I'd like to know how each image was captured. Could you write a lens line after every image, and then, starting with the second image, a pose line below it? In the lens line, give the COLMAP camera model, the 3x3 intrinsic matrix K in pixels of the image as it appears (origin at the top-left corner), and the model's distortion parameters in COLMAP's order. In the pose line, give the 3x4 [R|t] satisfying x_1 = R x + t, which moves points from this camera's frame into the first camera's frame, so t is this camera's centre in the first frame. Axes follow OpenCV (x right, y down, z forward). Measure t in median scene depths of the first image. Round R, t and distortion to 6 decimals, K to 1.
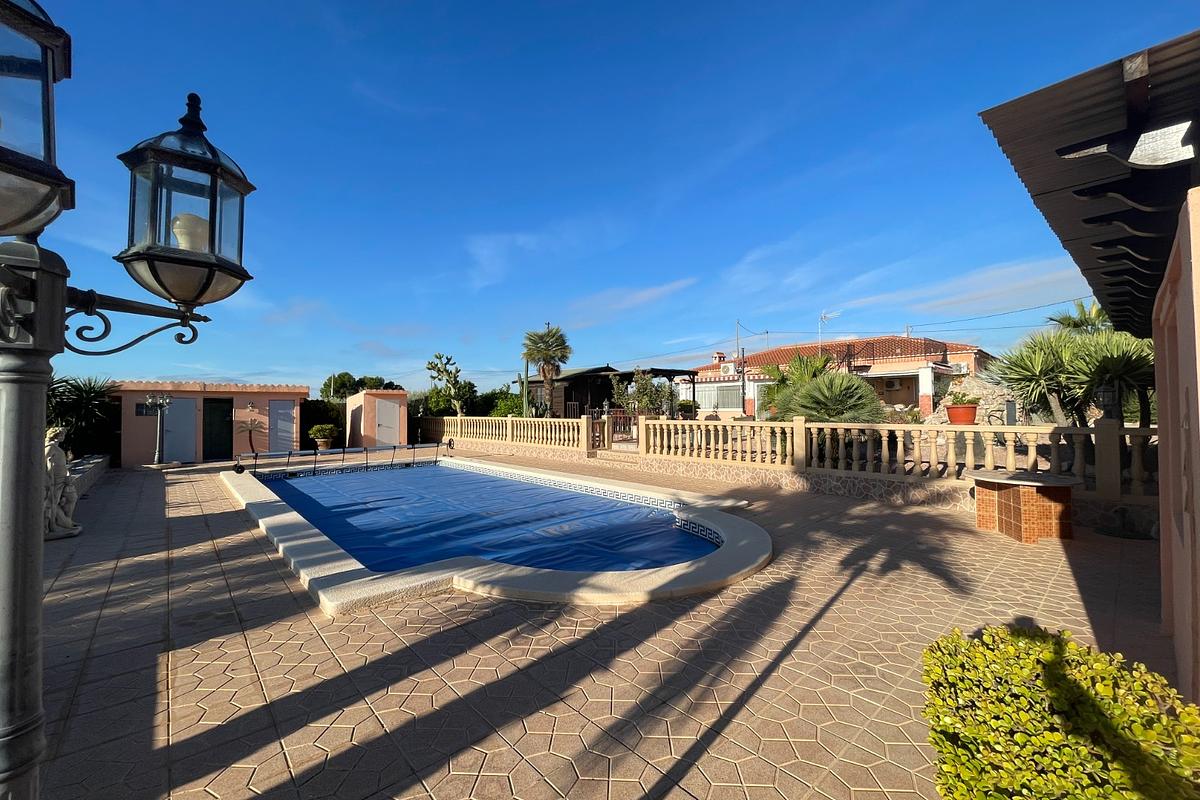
lens RADIAL K [[487.7, 0, 590.9], [0, 487.7, 400.0], [0, 0, 1]] dist [0.003446, -0.000335]
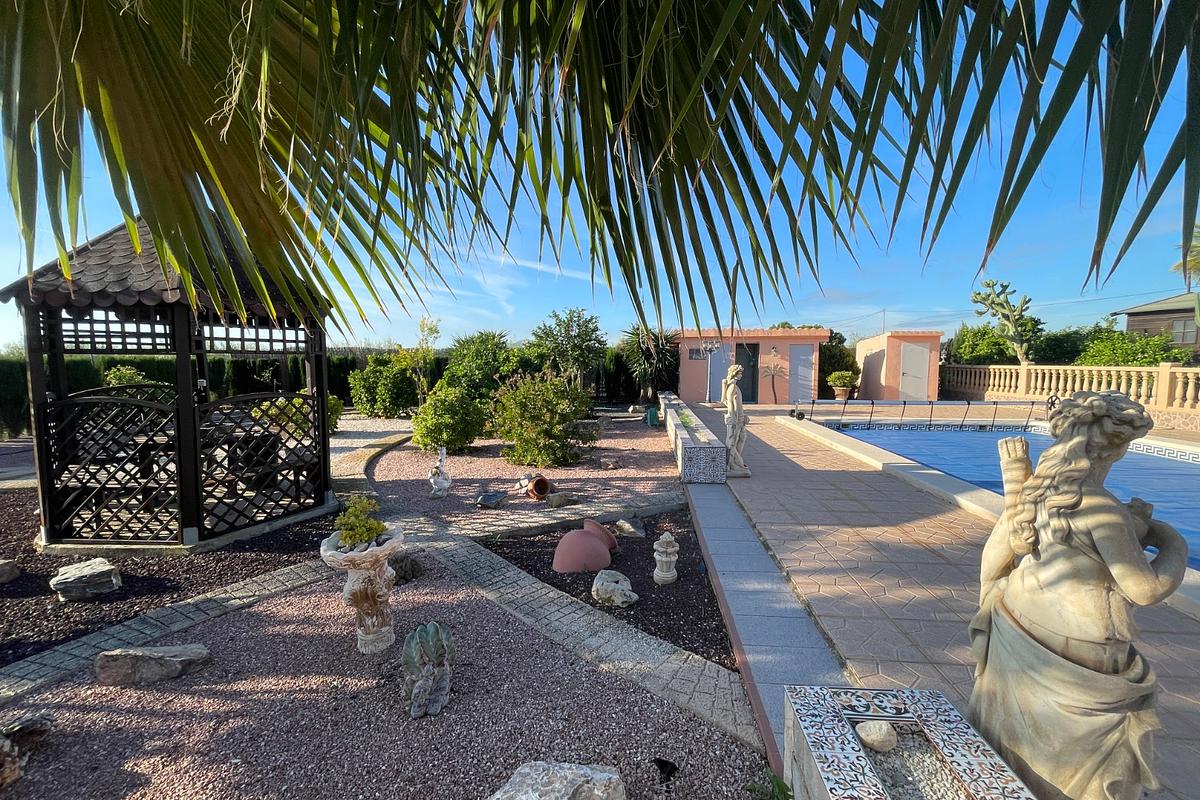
lens RADIAL K [[487.7, 0, 594.0], [0, 487.7, 395.7], [0, 0, 1]] dist [0.003446, -0.000335]
pose [[0.680369, 0.059747, -0.730431, -0.209319], [0.008877, 0.995926, 0.089732, 0.010088], [0.732816, -0.067534, 0.677067, 0.046523]]
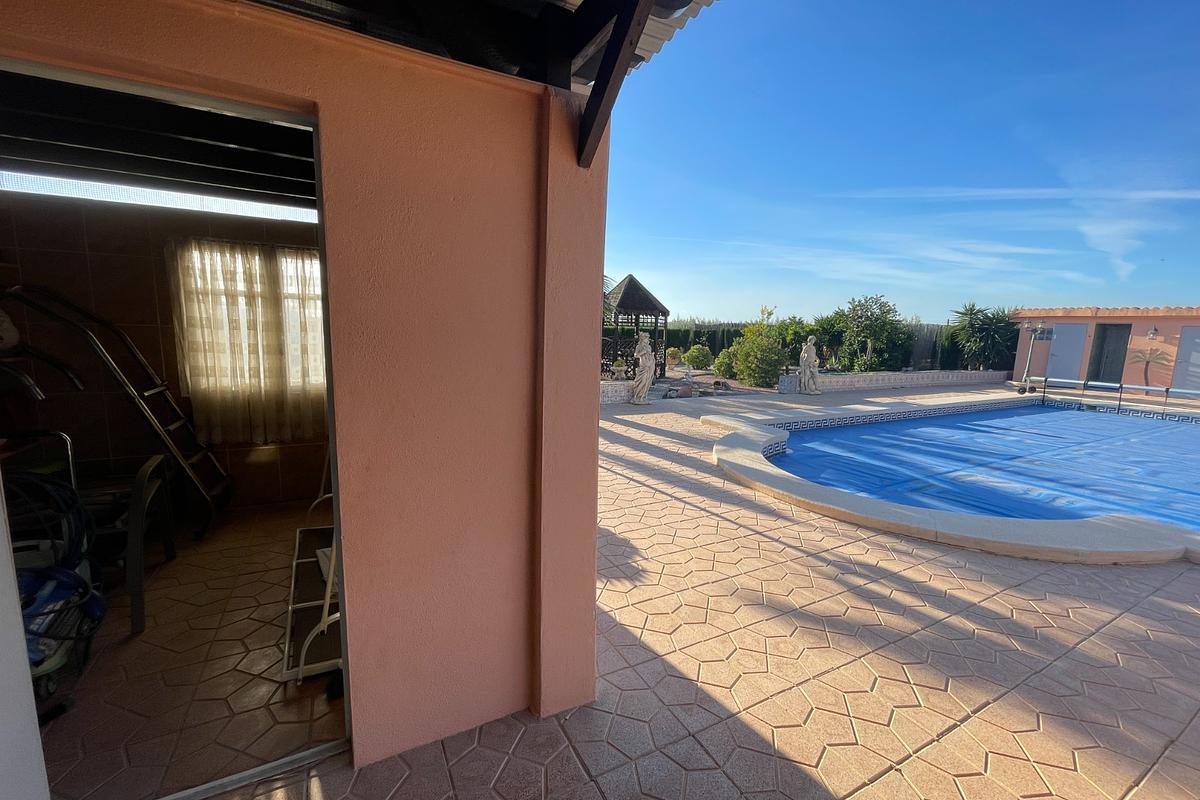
lens RADIAL K [[487.7, 0, 595.4], [0, 487.7, 398.0], [0, 0, 1]] dist [0.003446, -0.000335]
pose [[-0.243901, 0.138789, -0.959818, 0.379310], [-0.010782, 0.989257, 0.145786, 0.010173], [0.969740, 0.045906, -0.239785, 0.254946]]
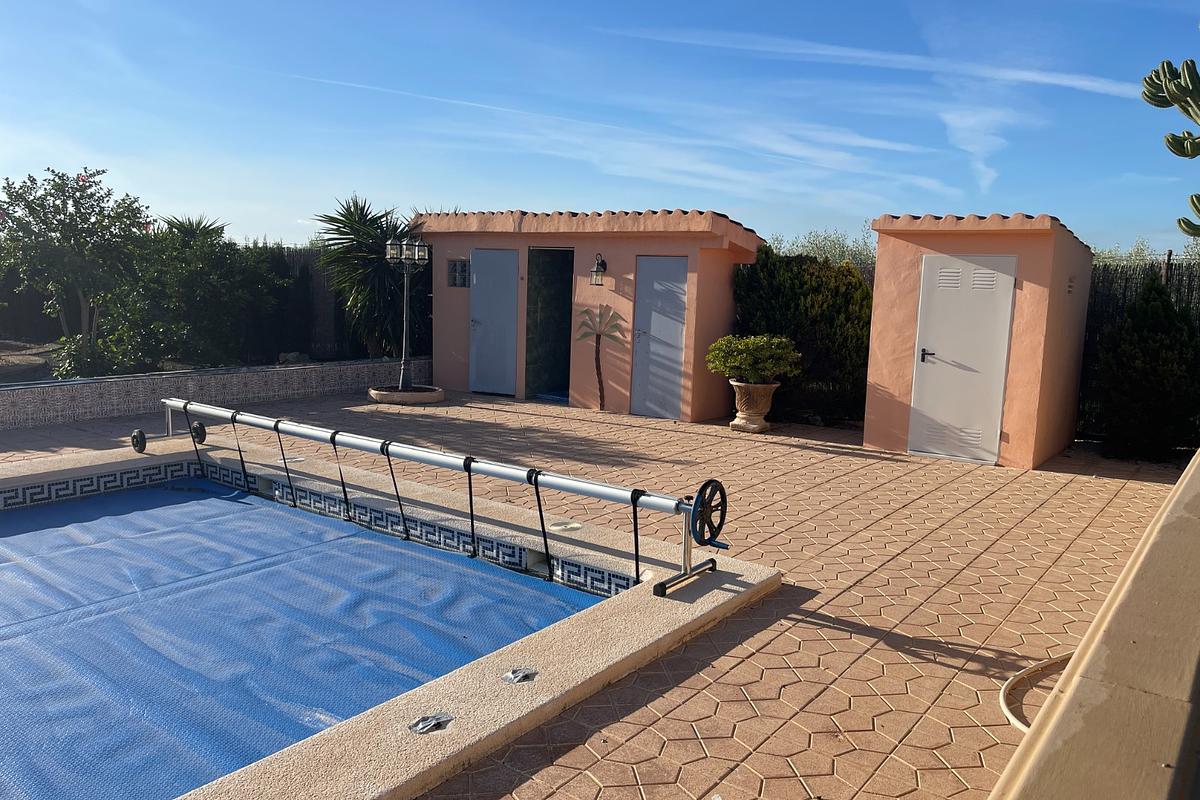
lens RADIAL K [[915.2, 0, 603.1], [0, 915.2, 402.6], [0, 0, 1]] dist [0.022306, 0.007680]
pose [[0.168791, 0.153154, -0.973680, 0.019810], [-0.015327, 0.988143, 0.152772, 0.005124], [0.985533, -0.010862, 0.169137, 0.863924]]
